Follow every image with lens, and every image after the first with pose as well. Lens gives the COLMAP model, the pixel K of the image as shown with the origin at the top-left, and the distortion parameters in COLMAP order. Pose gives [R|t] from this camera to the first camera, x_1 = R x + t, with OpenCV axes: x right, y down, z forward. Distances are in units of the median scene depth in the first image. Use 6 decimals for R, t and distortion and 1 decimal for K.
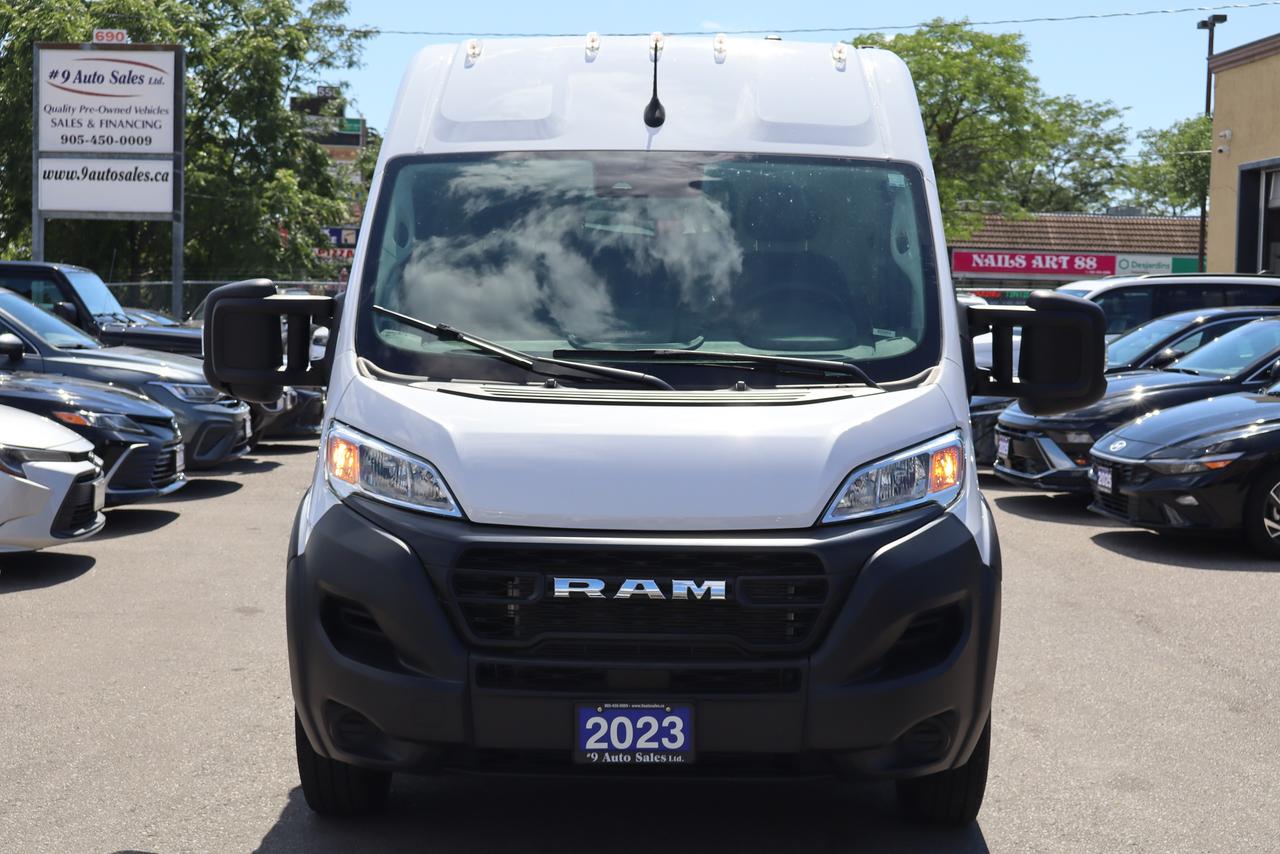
lens RADIAL K [[2179.7, 0, 640.0], [0, 2179.7, 427.0], [0, 0, 1]] dist [-0.016346, -0.021140]
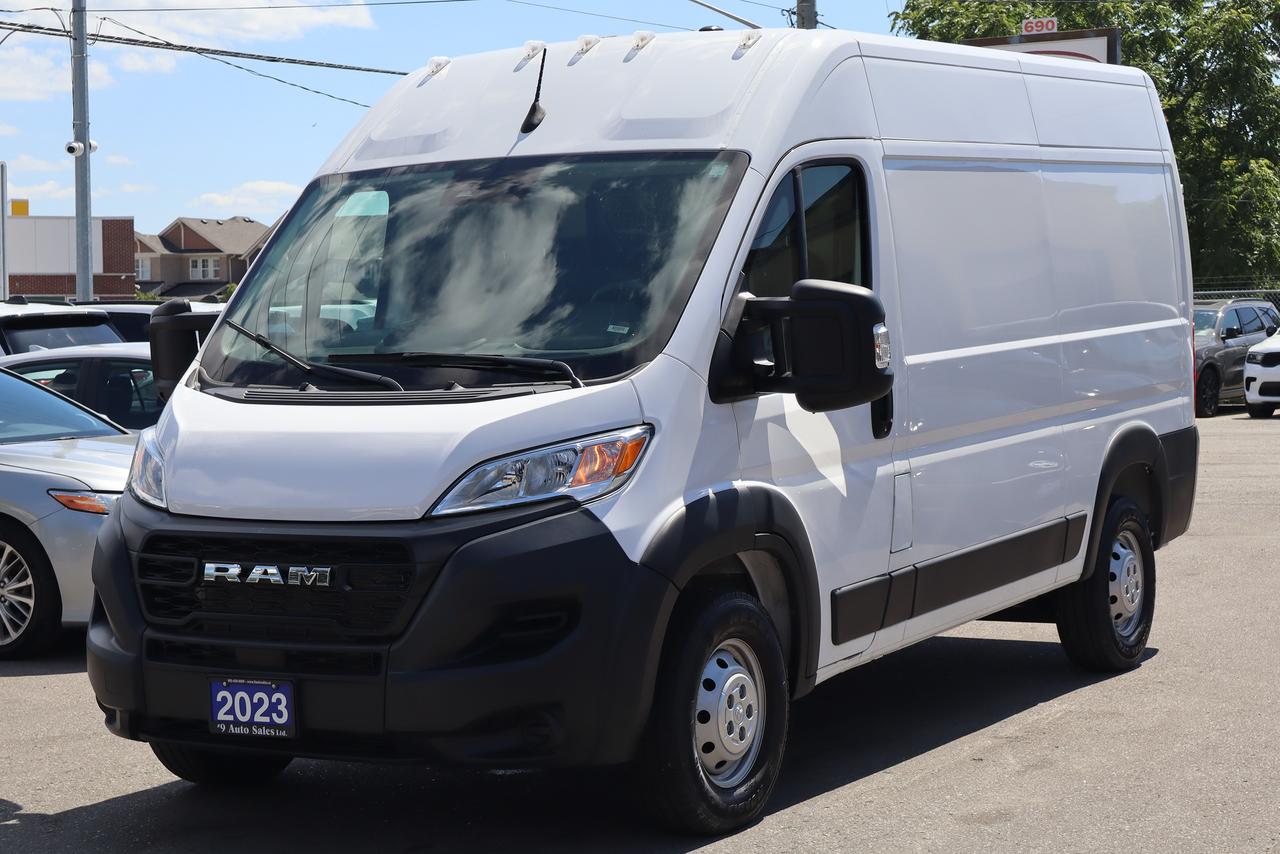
lens RADIAL K [[2574.4, 0, 640.0], [0, 2574.4, 427.0], [0, 0, 1]] dist [0.020949, 0.056302]
pose [[0.853109, -0.011531, -0.521605, 0.824047], [0.003005, 0.999848, -0.017188, 0.024011], [0.521723, 0.013096, 0.853014, 0.009843]]
